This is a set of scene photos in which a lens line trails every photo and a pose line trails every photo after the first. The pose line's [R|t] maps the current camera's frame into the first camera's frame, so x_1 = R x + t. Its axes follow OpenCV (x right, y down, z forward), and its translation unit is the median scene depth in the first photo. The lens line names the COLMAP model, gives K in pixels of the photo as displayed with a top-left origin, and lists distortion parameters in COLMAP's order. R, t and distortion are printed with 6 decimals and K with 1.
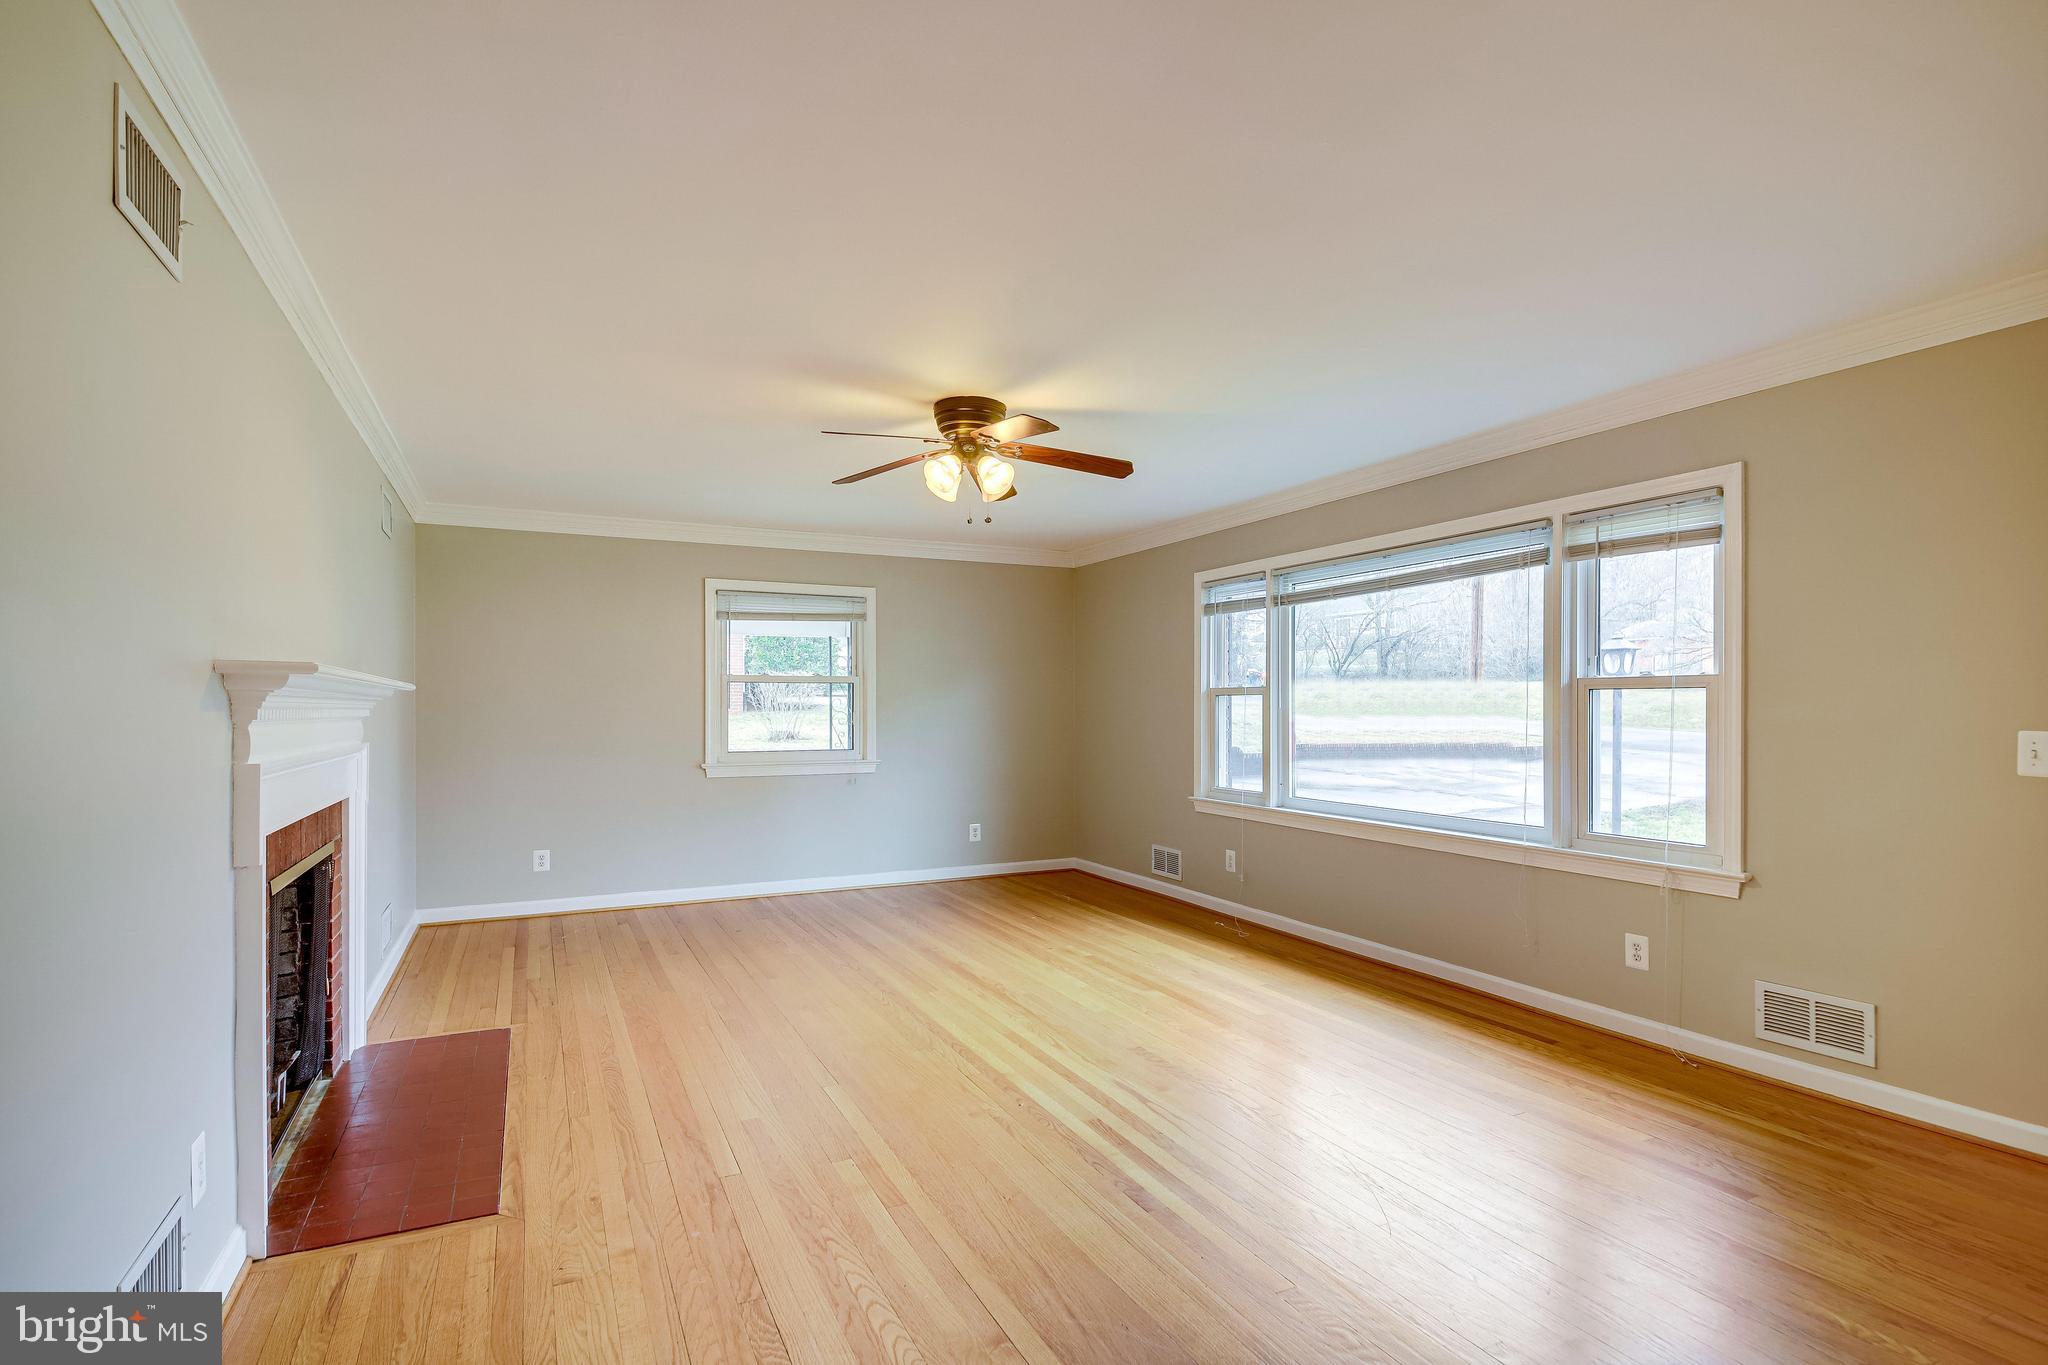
lens RADIAL K [[1009.3, 0, 1019.8], [0, 1009.3, 711.4], [0, 0, 1]] dist [0.024380, -0.000379]
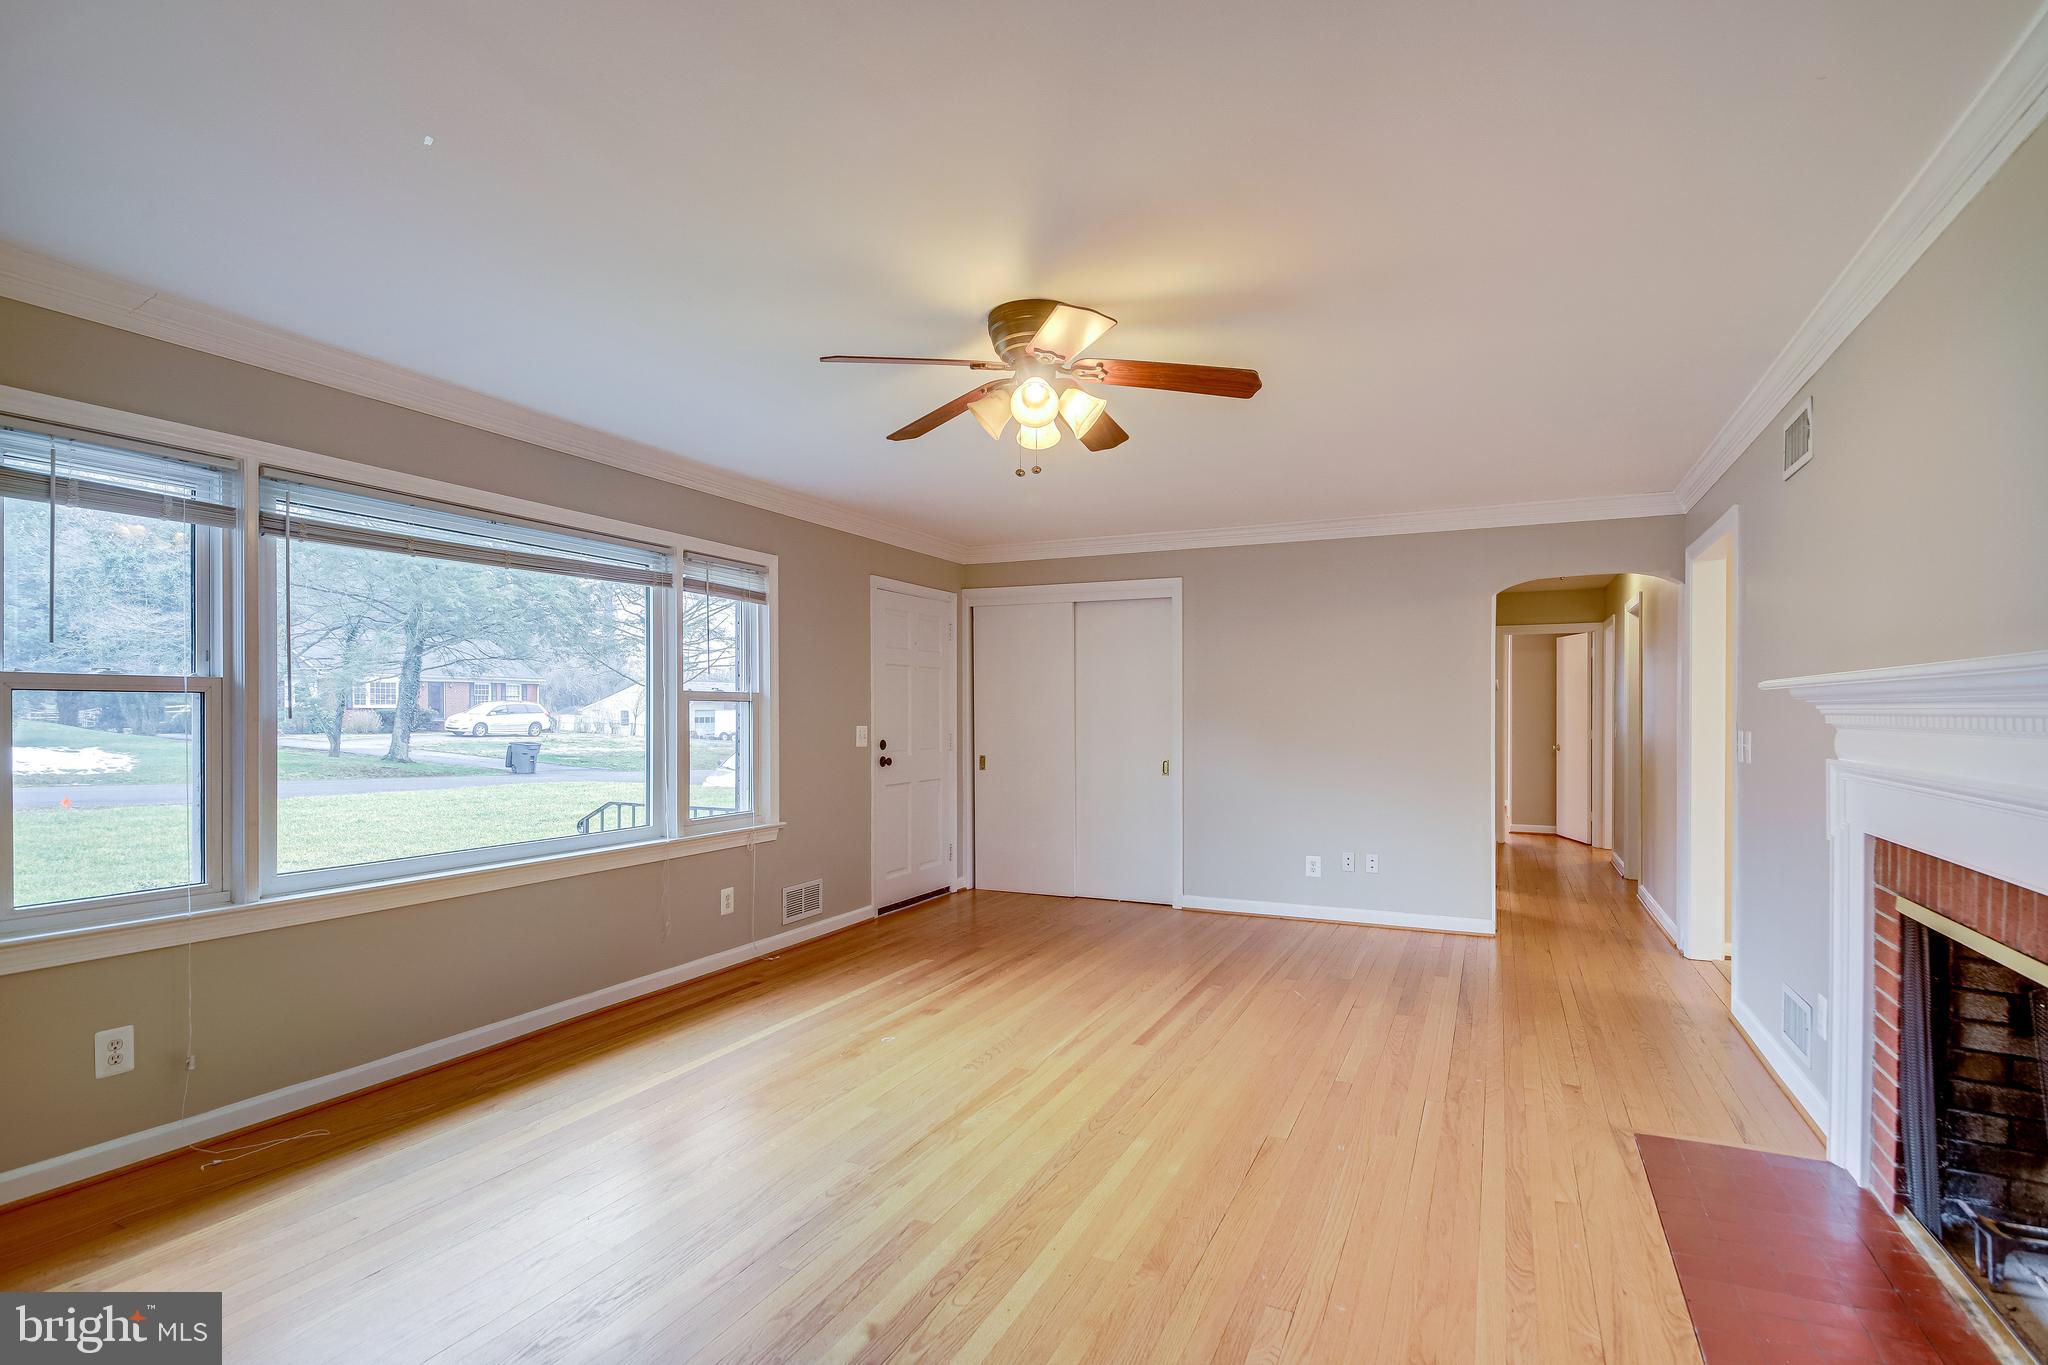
lens RADIAL K [[1011.2, 0, 1034.7], [0, 1011.2, 703.8], [0, 0, 1]] dist [0.045747, -0.035037]
pose [[-0.641941, 0.008771, 0.766704, -0.513245], [0.004641, 0.999961, -0.007554, -0.005545], [-0.766740, -0.001291, -0.641957, 1.202641]]
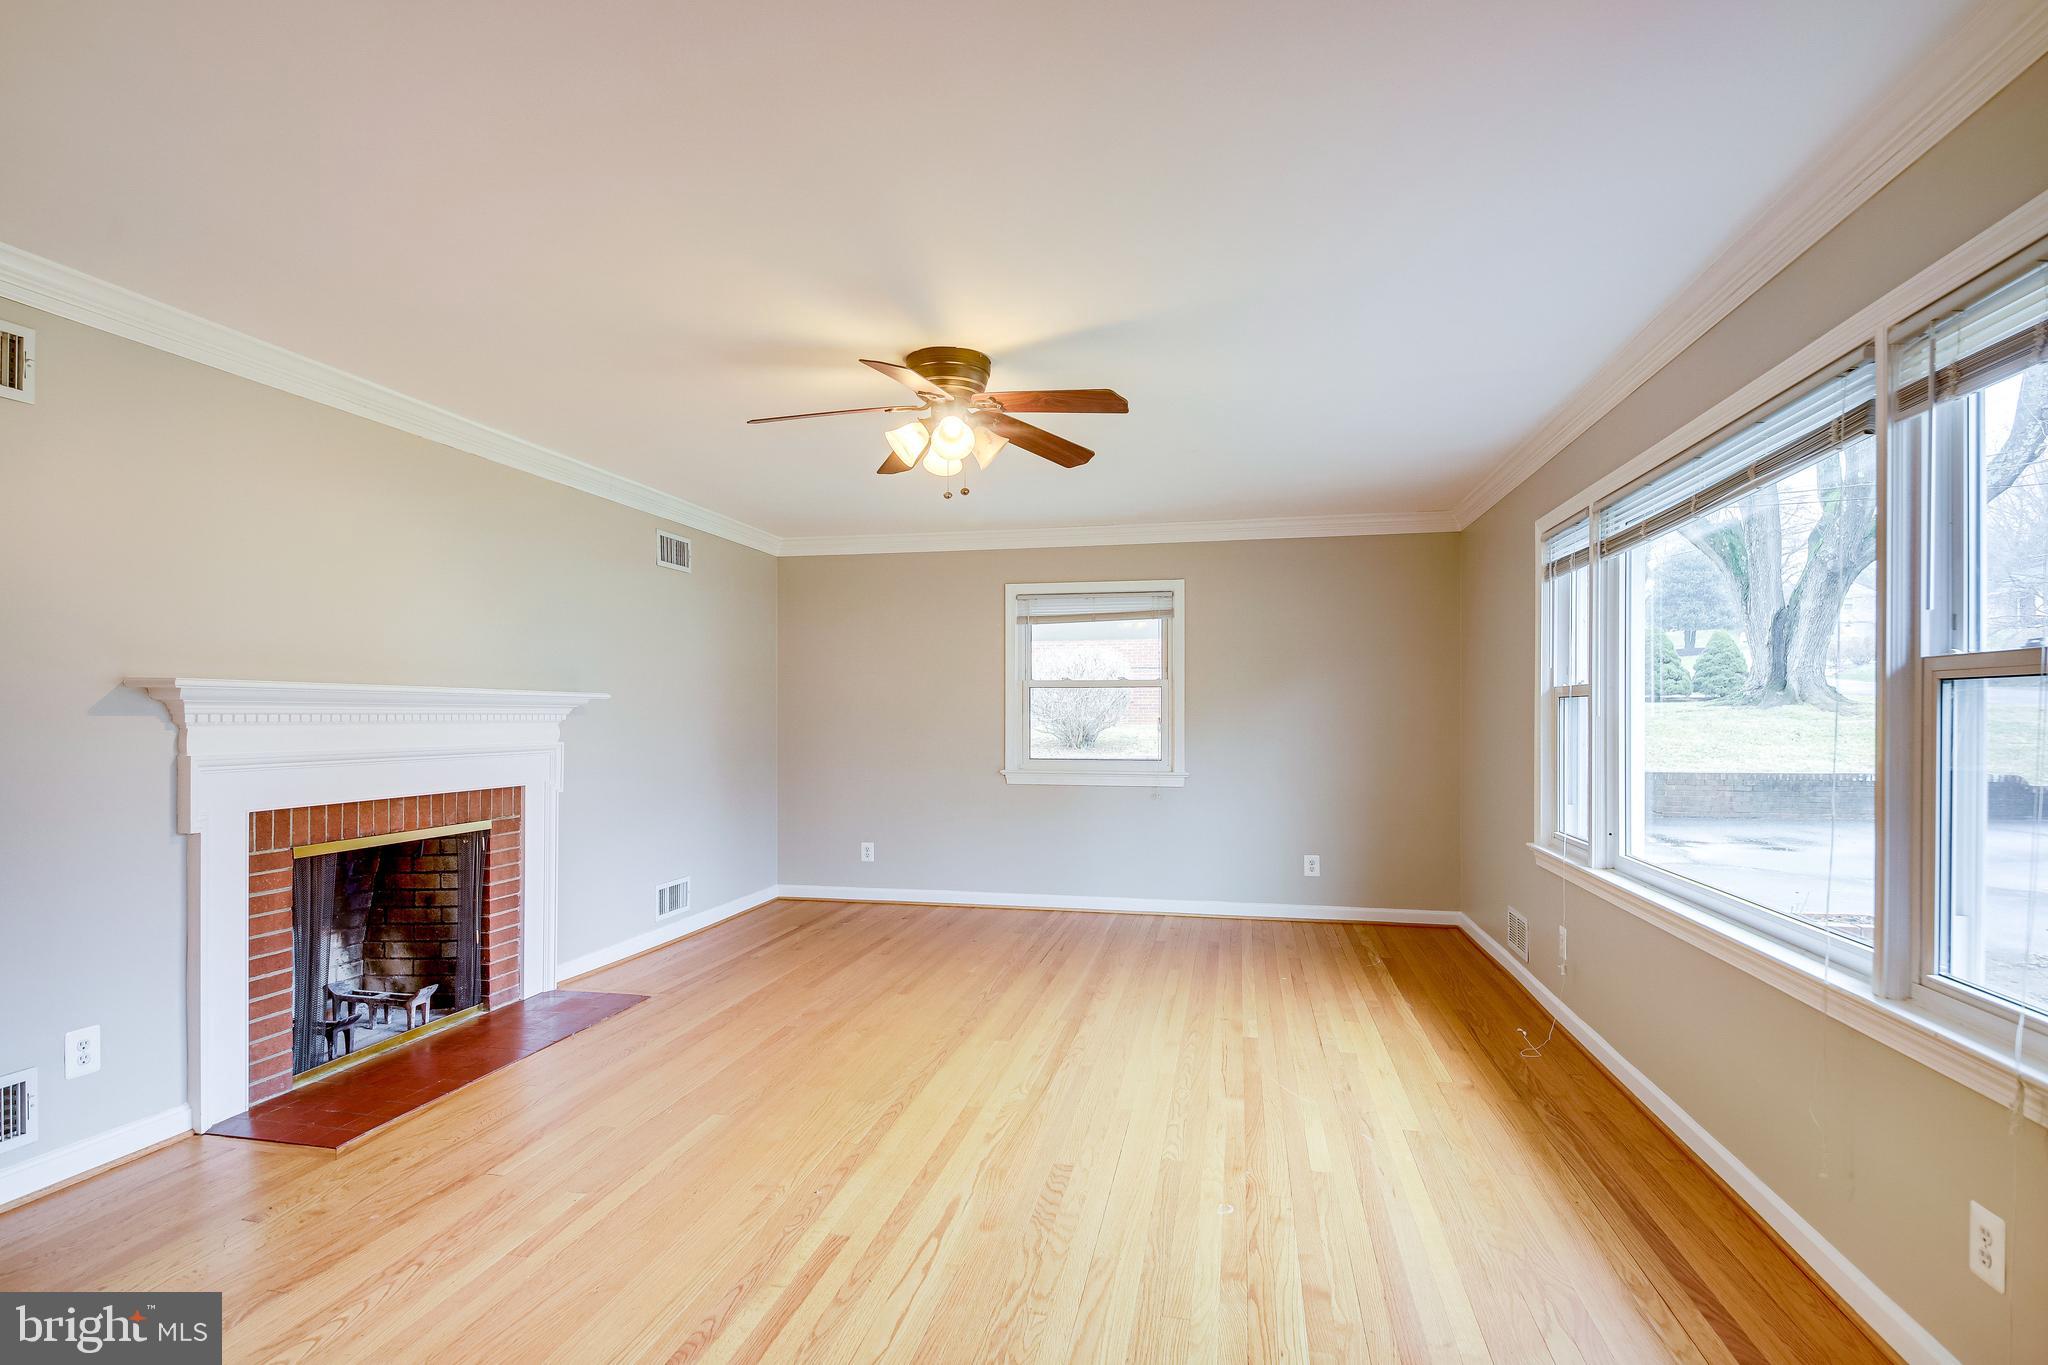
lens RADIAL K [[1023.1, 0, 1012.5], [0, 1023.1, 716.8], [0, 0, 1]] dist [0.051321, -0.043137]
pose [[0.784723, 0.004274, -0.619832, 0.426972], [-0.004501, 0.999989, 0.001196, -0.002507], [0.619831, 0.001851, 0.784734, 0.283339]]
